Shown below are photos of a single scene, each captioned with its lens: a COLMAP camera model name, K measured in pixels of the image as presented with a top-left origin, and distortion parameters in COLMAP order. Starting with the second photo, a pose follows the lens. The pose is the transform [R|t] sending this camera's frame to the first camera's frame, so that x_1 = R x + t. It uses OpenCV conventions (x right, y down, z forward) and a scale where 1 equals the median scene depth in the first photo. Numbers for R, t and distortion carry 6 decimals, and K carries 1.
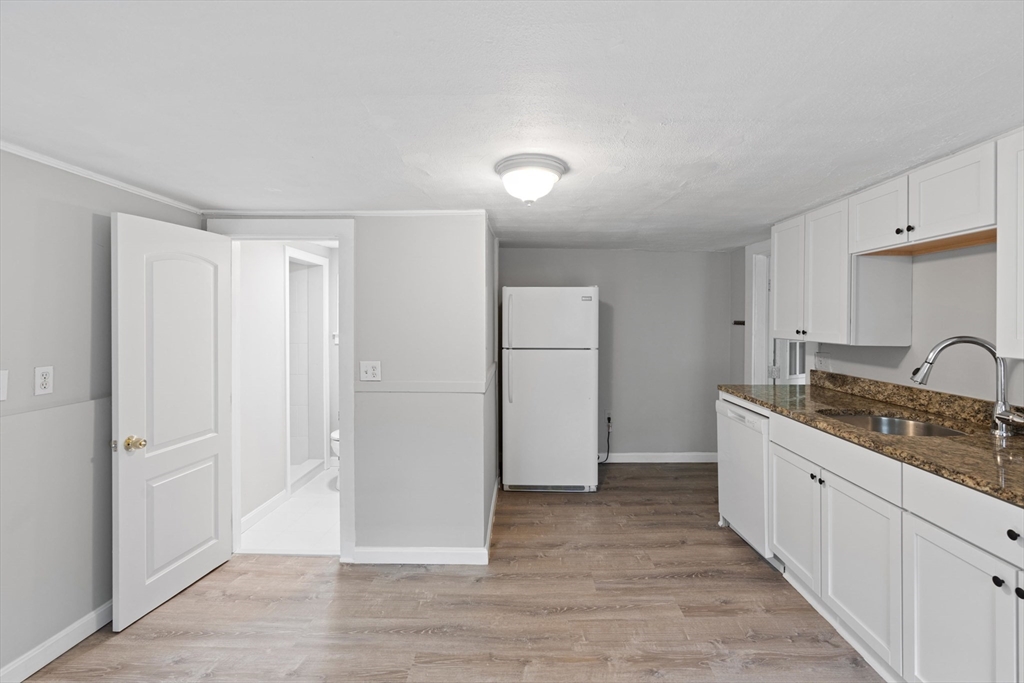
lens RADIAL K [[469.6, 0, 510.3], [0, 469.6, 317.7], [0, 0, 1]] dist [-0.007989, 0.004096]
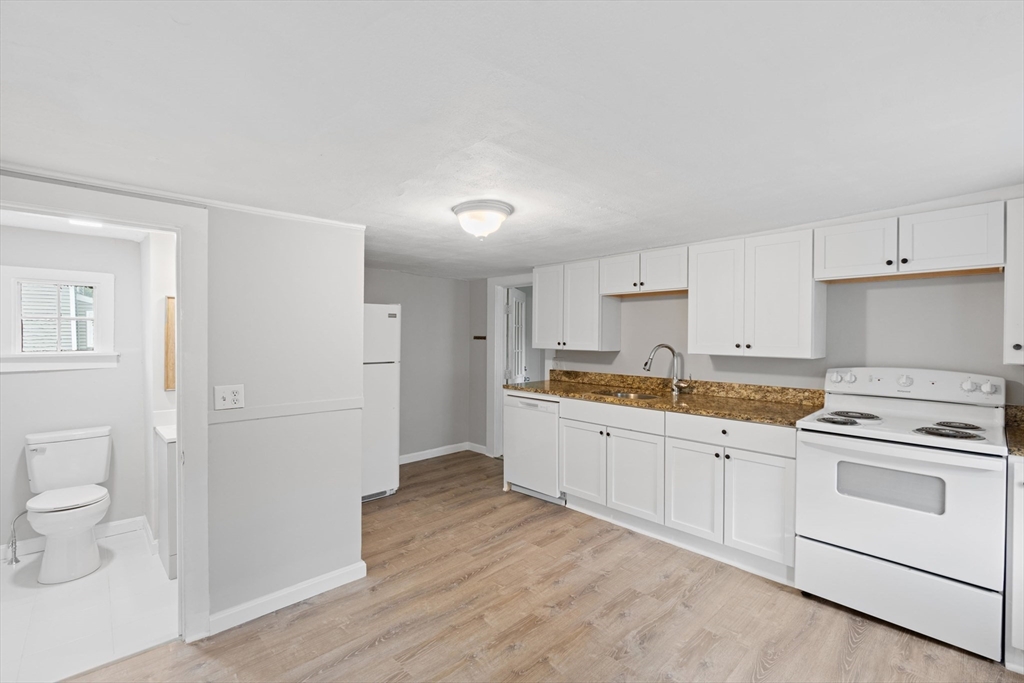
lens RADIAL K [[469.6, 0, 507.5], [0, 469.6, 340.6], [0, 0, 1]] dist [-0.007989, 0.004096]
pose [[0.709934, -0.009340, 0.704206, -0.479786], [-0.002066, 0.999880, 0.015345, -0.001075], [-0.704265, -0.012349, 0.709830, 0.058602]]
